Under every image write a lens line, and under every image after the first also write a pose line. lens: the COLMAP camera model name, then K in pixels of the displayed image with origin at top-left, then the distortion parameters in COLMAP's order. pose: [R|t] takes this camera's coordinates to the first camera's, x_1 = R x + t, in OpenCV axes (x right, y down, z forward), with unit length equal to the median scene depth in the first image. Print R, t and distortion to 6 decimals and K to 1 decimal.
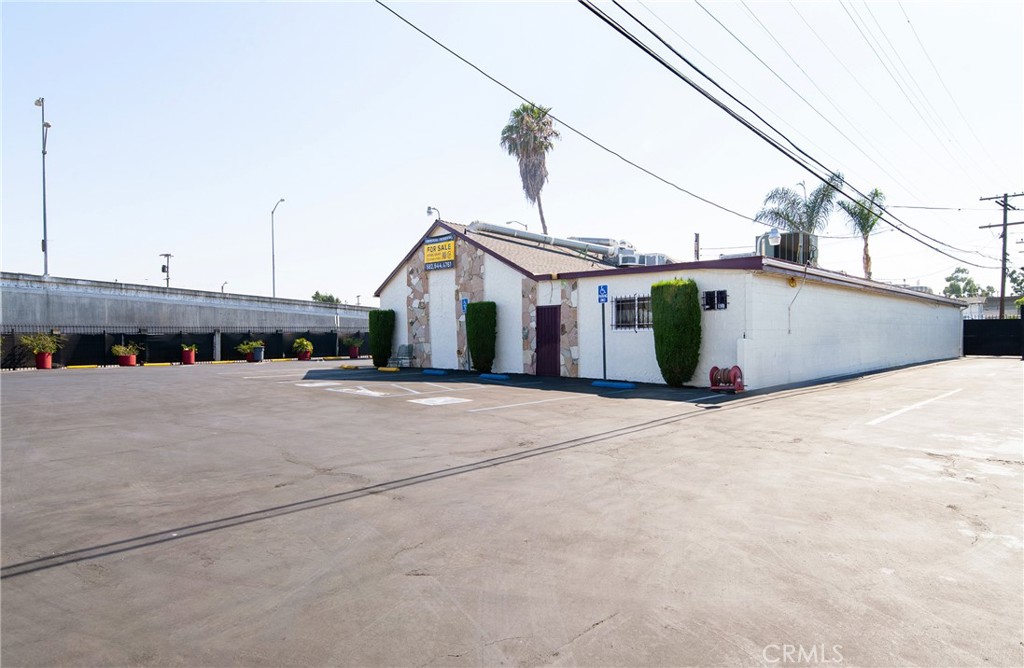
lens RADIAL K [[551.4, 0, 539.5], [0, 551.4, 338.8], [0, 0, 1]] dist [-0.007233, -0.000567]
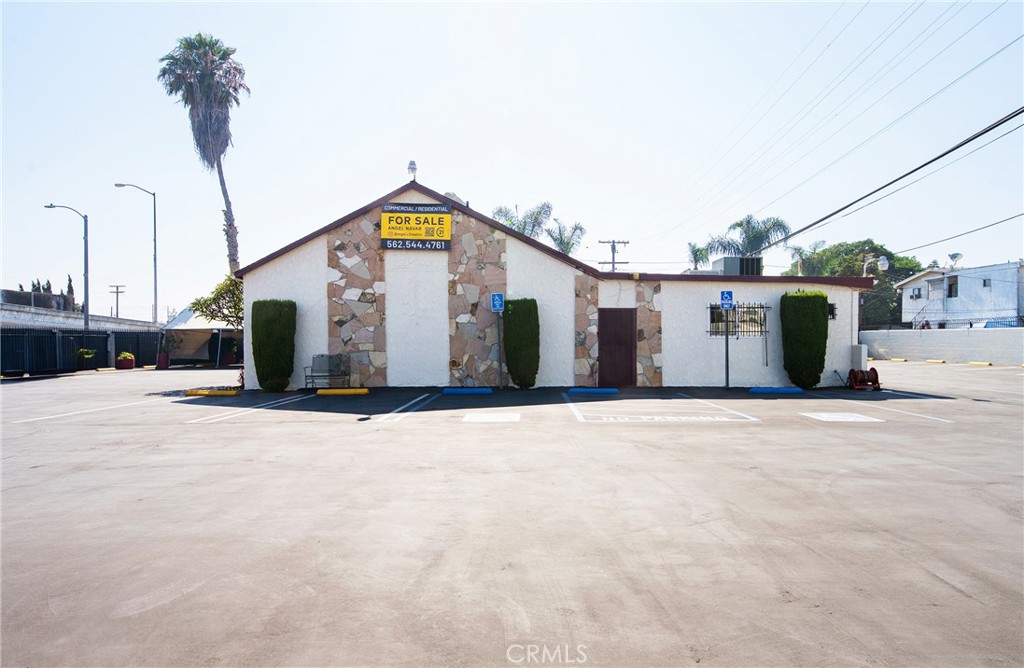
lens RADIAL K [[556.7, 0, 514.5], [0, 556.7, 342.7], [0, 0, 1]] dist [0.005317, 0.001614]
pose [[0.719841, 0.006104, 0.694112, -0.615884], [0.000416, 0.999957, -0.009225, 0.003362], [-0.694139, 0.006929, 0.719808, 0.394980]]
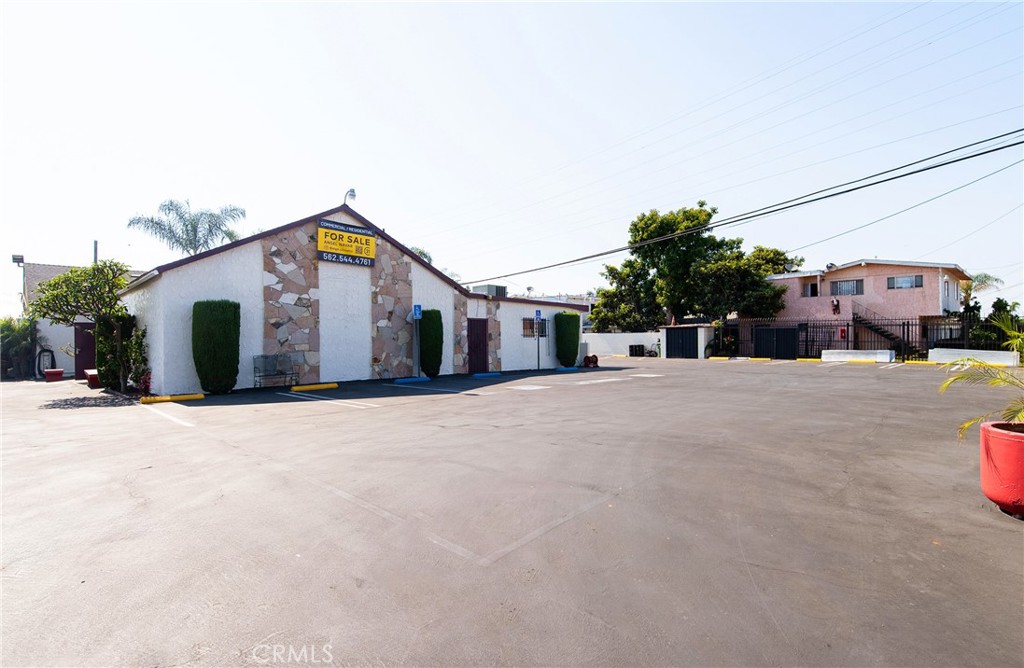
lens RADIAL K [[502.4, 0, 514.3], [0, 502.4, 340.2], [0, 0, 1]] dist [-0.001620, -0.001648]
pose [[0.021383, 0.011412, 0.999706, -0.977344], [0.015995, 0.999803, -0.011755, 0.005137], [-0.999643, 0.016242, 0.021196, 0.752211]]
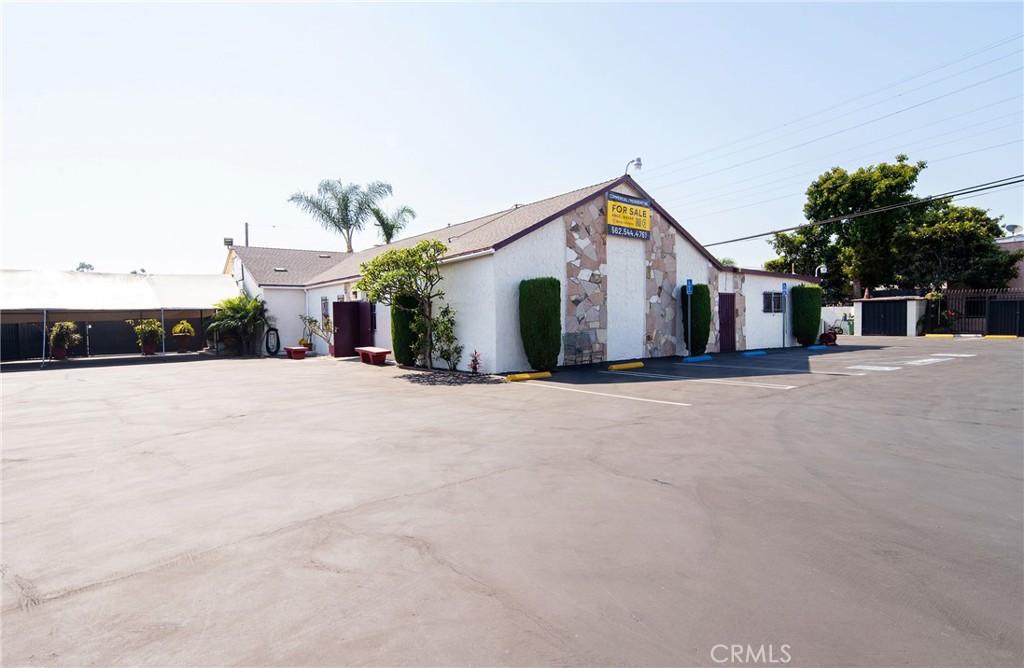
lens RADIAL K [[532.1, 0, 506.0], [0, 532.1, 333.7], [0, 0, 1]] dist [0.001964, -0.001185]
pose [[0.161199, -0.020035, 0.986719, -1.017684], [0.021050, 0.999636, 0.016858, -0.001075], [-0.986697, 0.018053, 0.161562, 1.088486]]
